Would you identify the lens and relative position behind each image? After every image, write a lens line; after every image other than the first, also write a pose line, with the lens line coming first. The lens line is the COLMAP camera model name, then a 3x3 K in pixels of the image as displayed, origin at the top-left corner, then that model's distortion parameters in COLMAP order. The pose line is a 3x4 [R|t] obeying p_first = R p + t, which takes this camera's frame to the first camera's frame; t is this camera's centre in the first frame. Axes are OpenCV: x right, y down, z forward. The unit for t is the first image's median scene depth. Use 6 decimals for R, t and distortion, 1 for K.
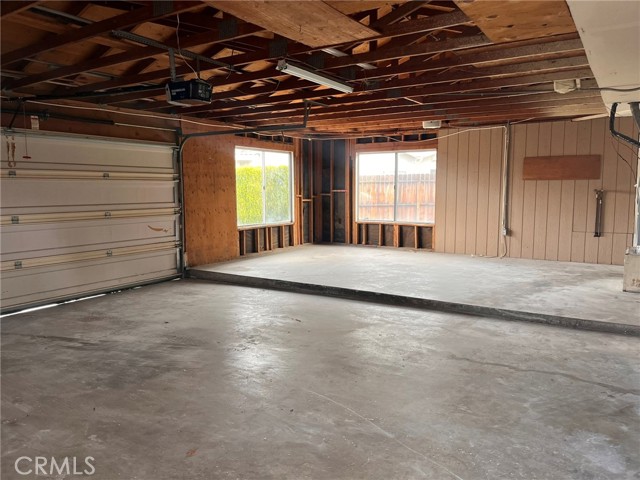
lens RADIAL K [[483.3, 0, 322.4], [0, 483.3, 242.2], [0, 0, 1]] dist [0.070964, -0.106656]
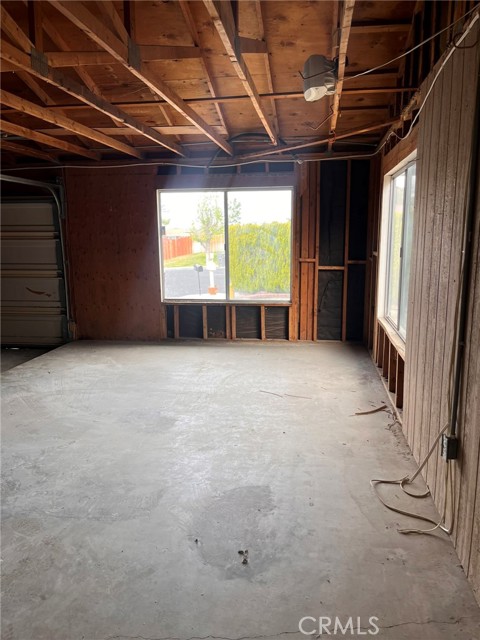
lens RADIAL K [[483.3, 0, 235.7], [0, 483.3, 327.4], [0, 0, 1]] dist [0.070964, -0.106656]
pose [[0.397065, 0.177138, -0.900534, 0.853243], [-0.093706, 0.983895, 0.152219, -0.176857], [0.912994, 0.023944, 0.407269, 1.239790]]
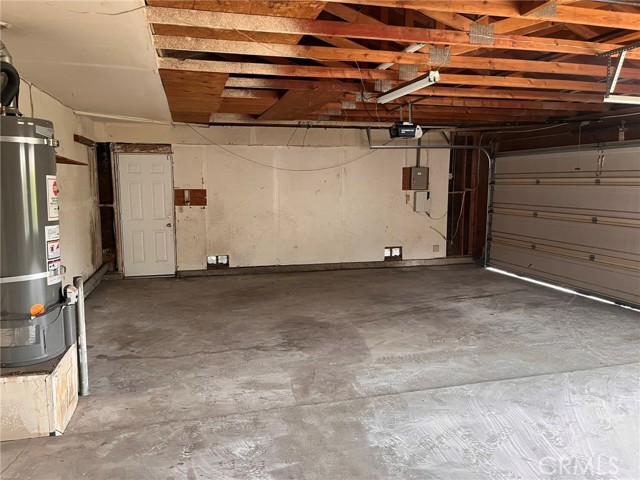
lens RADIAL K [[485.5, 0, 322.8], [0, 485.5, 240.2], [0, 0, 1]] dist [0.072456, -0.108142]
pose [[-0.675034, 0.094717, -0.731681, 0.694939], [-0.074326, 0.977949, 0.195169, -0.179978], [0.734033, 0.186128, -0.653109, 1.282887]]
